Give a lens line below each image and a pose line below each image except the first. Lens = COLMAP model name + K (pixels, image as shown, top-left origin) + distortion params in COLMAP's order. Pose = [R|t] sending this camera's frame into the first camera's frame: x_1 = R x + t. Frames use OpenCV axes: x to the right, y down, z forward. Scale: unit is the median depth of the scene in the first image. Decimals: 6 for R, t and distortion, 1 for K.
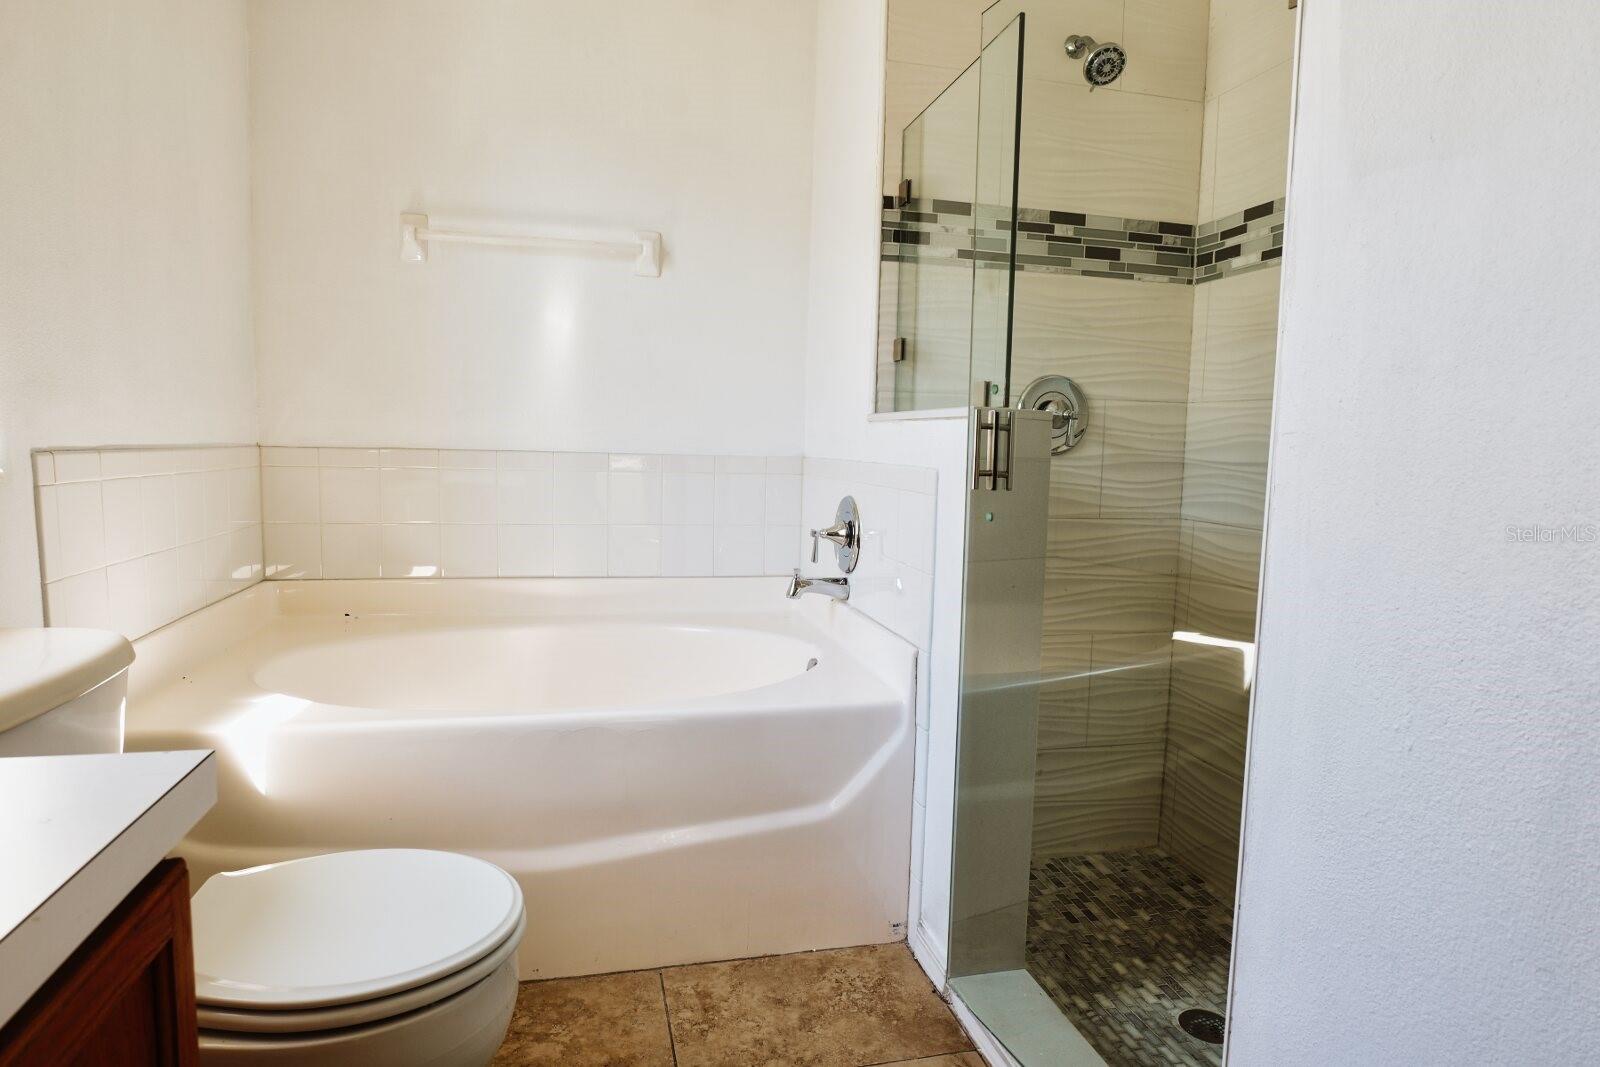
lens RADIAL K [[921.9, 0, 800.0], [0, 921.9, 533.5], [0, 0, 1]] dist [-0.033116, 0.000072]
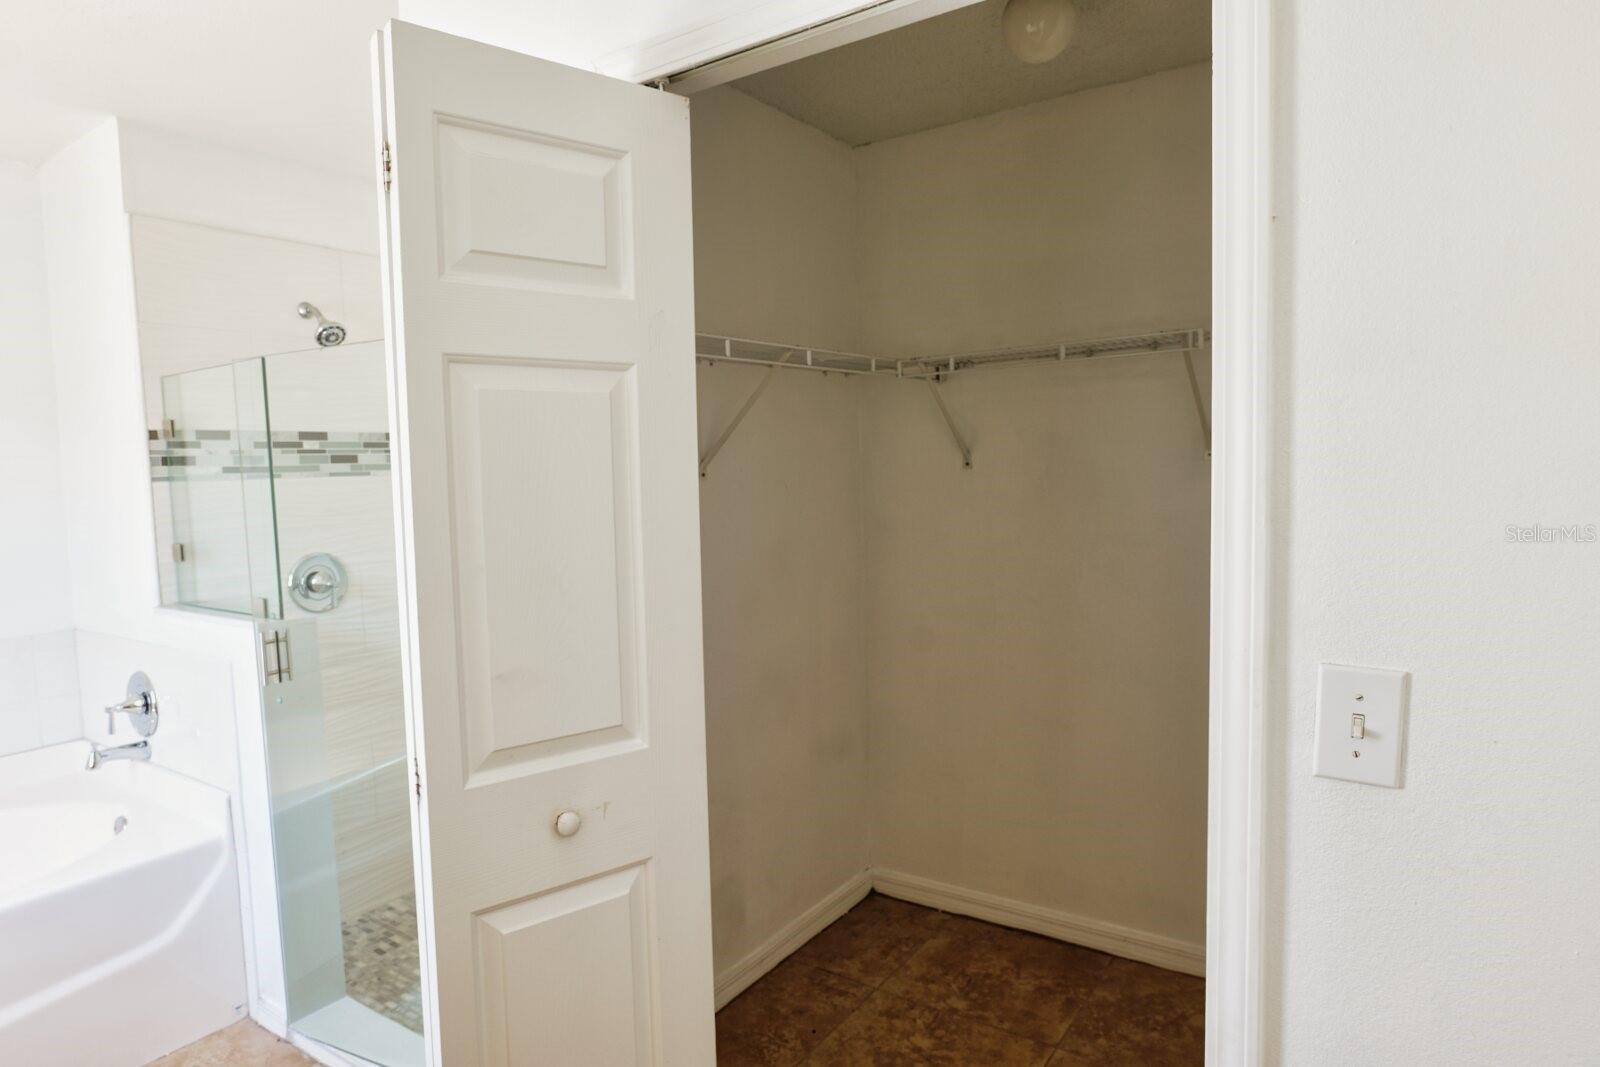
lens RADIAL K [[938.4, 0, 800.0], [0, 938.4, 533.5], [0, 0, 1]] dist [-0.014872, 0.000922]
pose [[0.741451, -0.097648, 0.663864, -0.101185], [0.113402, 0.993359, 0.019458, -0.153910], [-0.661355, 0.060856, 0.747600, -0.487649]]
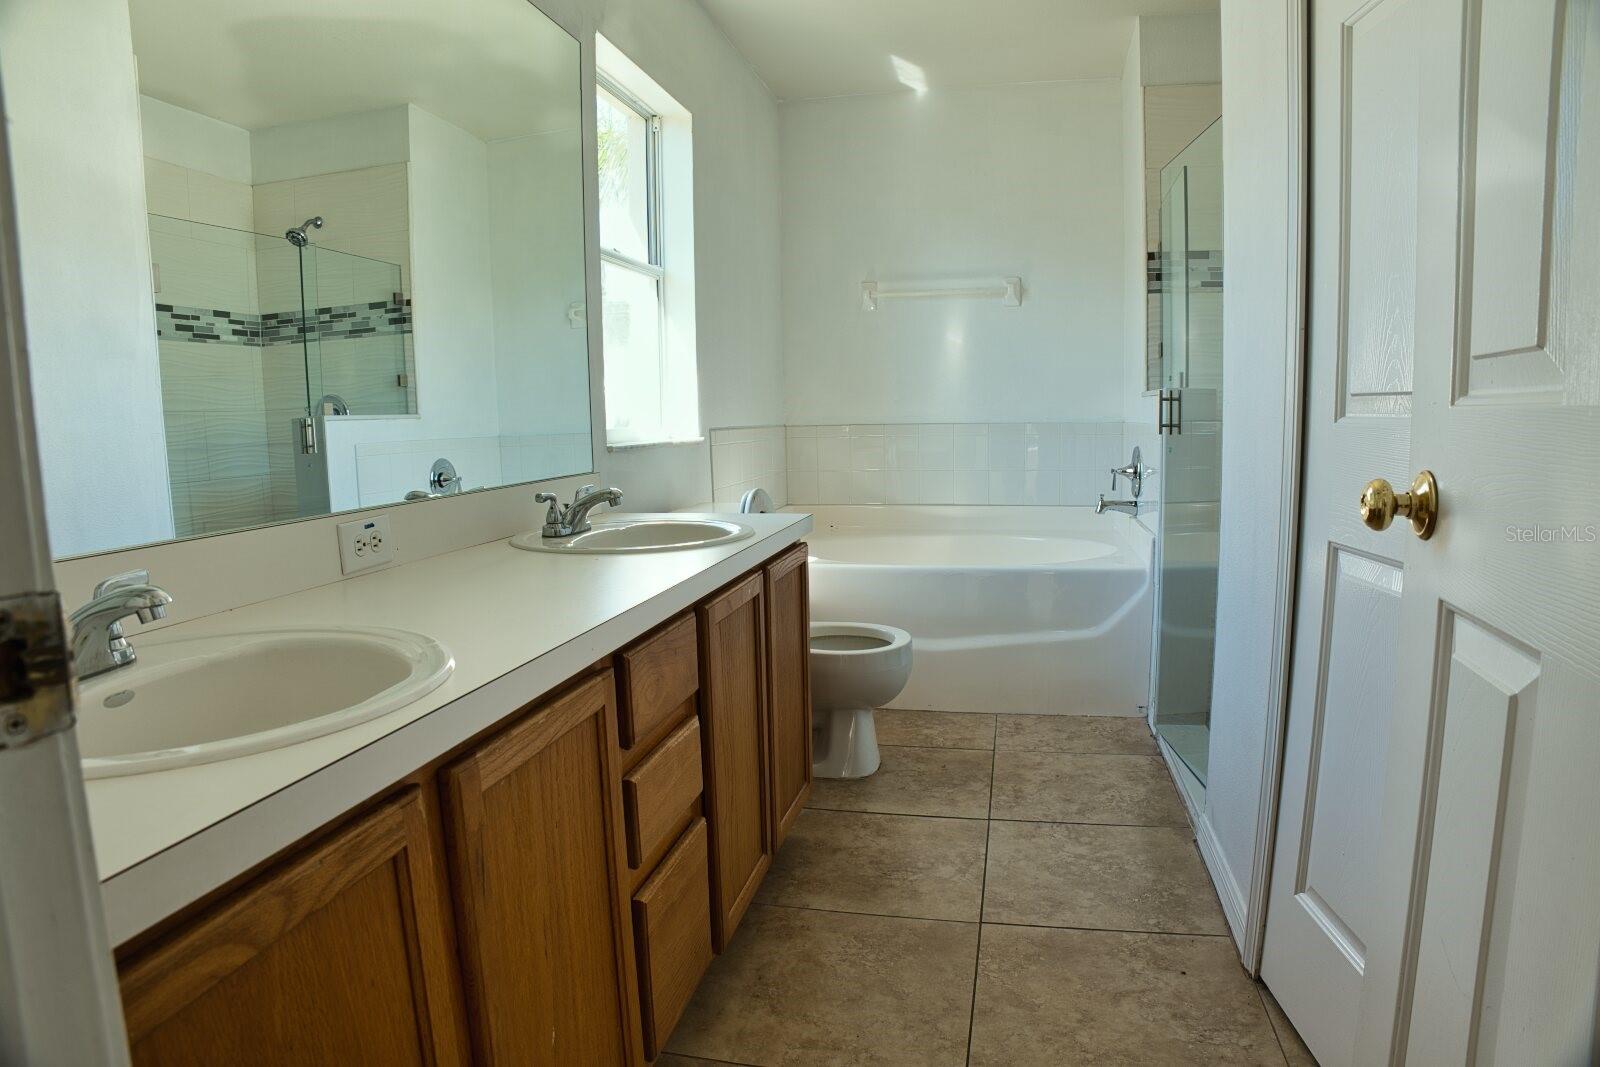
lens RADIAL K [[934.8, 0, 800.0], [0, 934.8, 533.5], [0, 0, 1]] dist [-0.164655, 0.036850]
pose [[0.890755, 0.012974, -0.454299, 0.260634], [-0.002606, 0.999722, 0.023441, 0.073346], [0.454477, -0.019696, 0.890541, -0.625611]]
